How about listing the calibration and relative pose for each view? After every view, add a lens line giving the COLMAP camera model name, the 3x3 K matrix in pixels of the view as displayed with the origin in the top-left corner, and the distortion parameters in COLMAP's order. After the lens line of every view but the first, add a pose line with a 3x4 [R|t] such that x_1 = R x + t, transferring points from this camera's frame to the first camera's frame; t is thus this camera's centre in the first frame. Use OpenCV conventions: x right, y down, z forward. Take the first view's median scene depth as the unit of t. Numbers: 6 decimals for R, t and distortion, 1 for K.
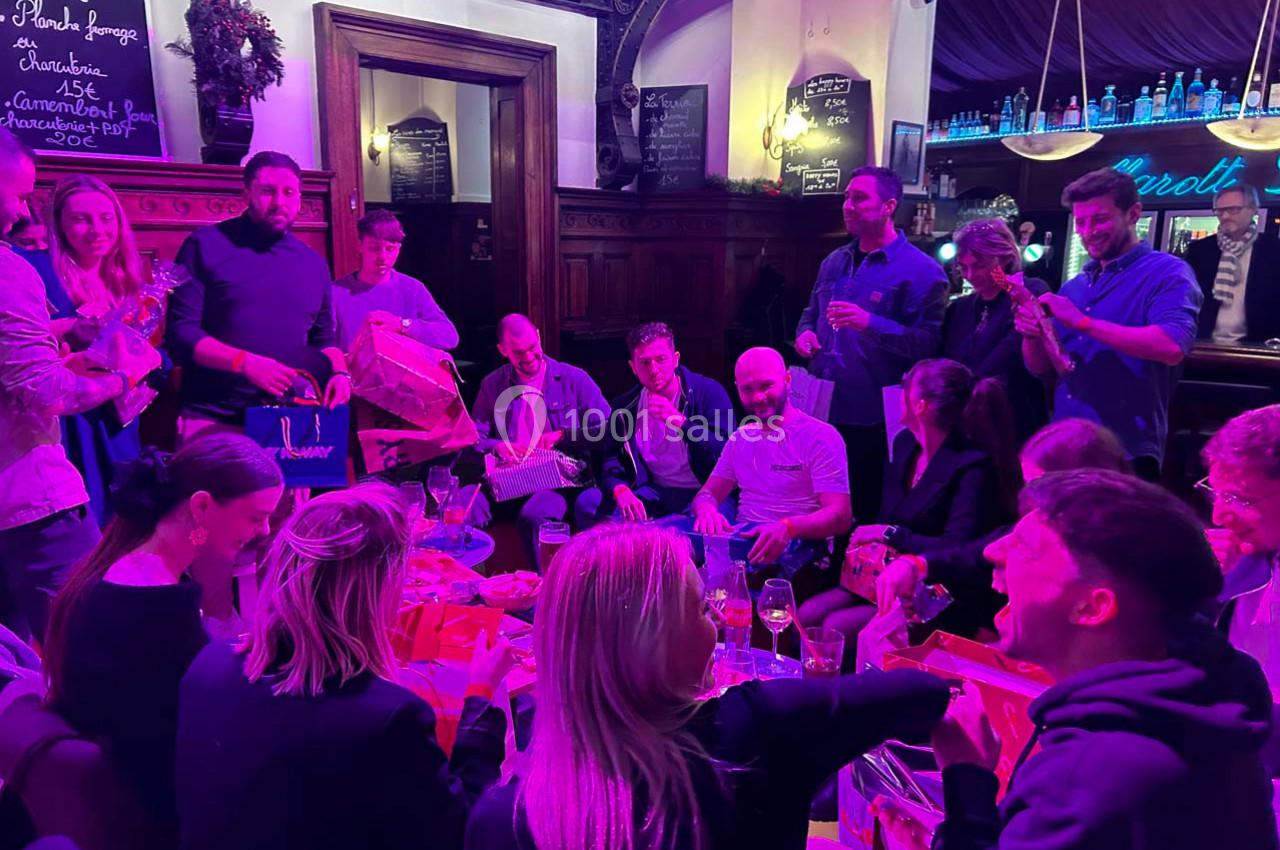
lens RADIAL K [[1017.4, 0, 638.6], [0, 1017.4, 450.9], [0, 0, 1]] dist [0.018537, 0.008521]
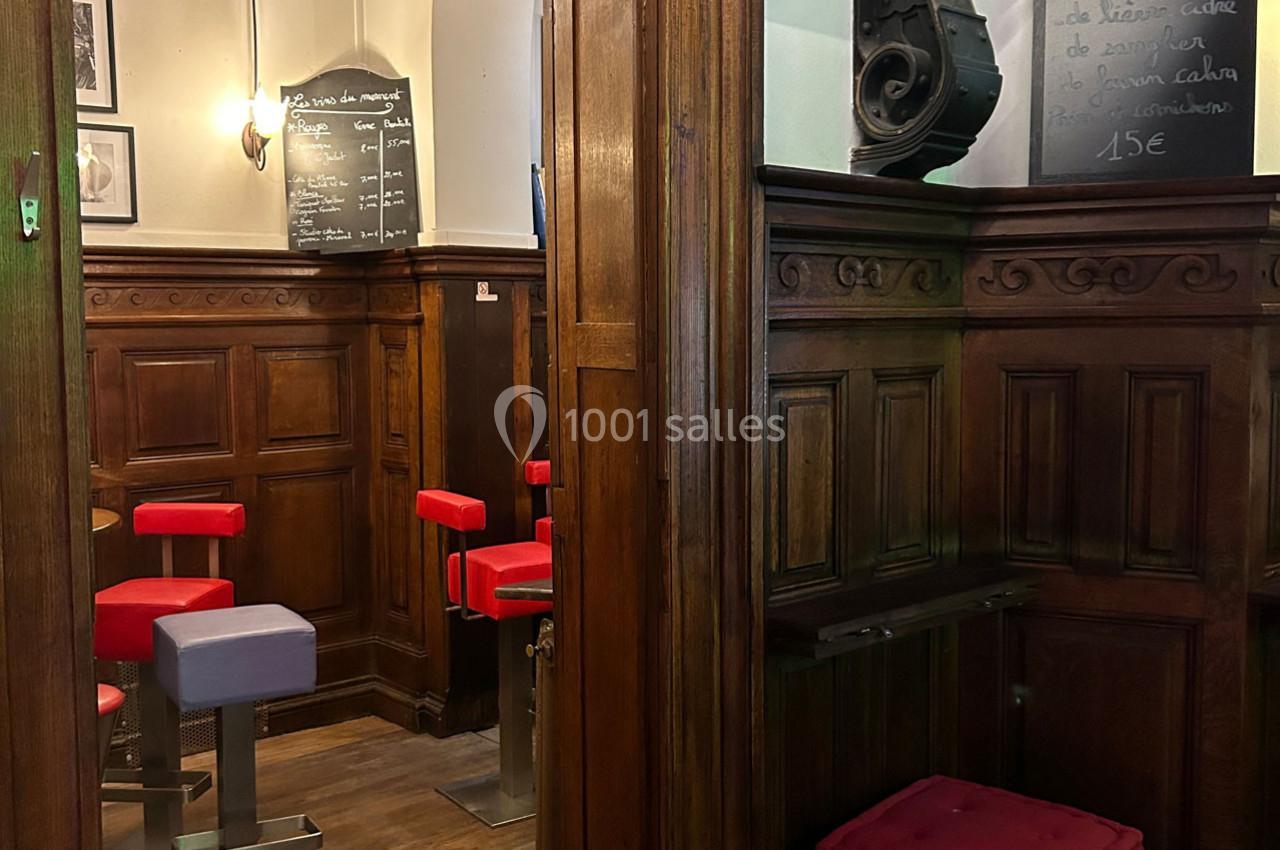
lens RADIAL K [[1615.2, 0, 640.0], [0, 1615.2, 425.0], [0, 0, 1]] dist [0.163710, -0.326110]
pose [[0.999027, -0.013702, -0.041913, -0.088730], [0.007839, 0.990542, -0.136984, -0.104626], [0.043393, 0.136523, 0.989686, 0.478930]]
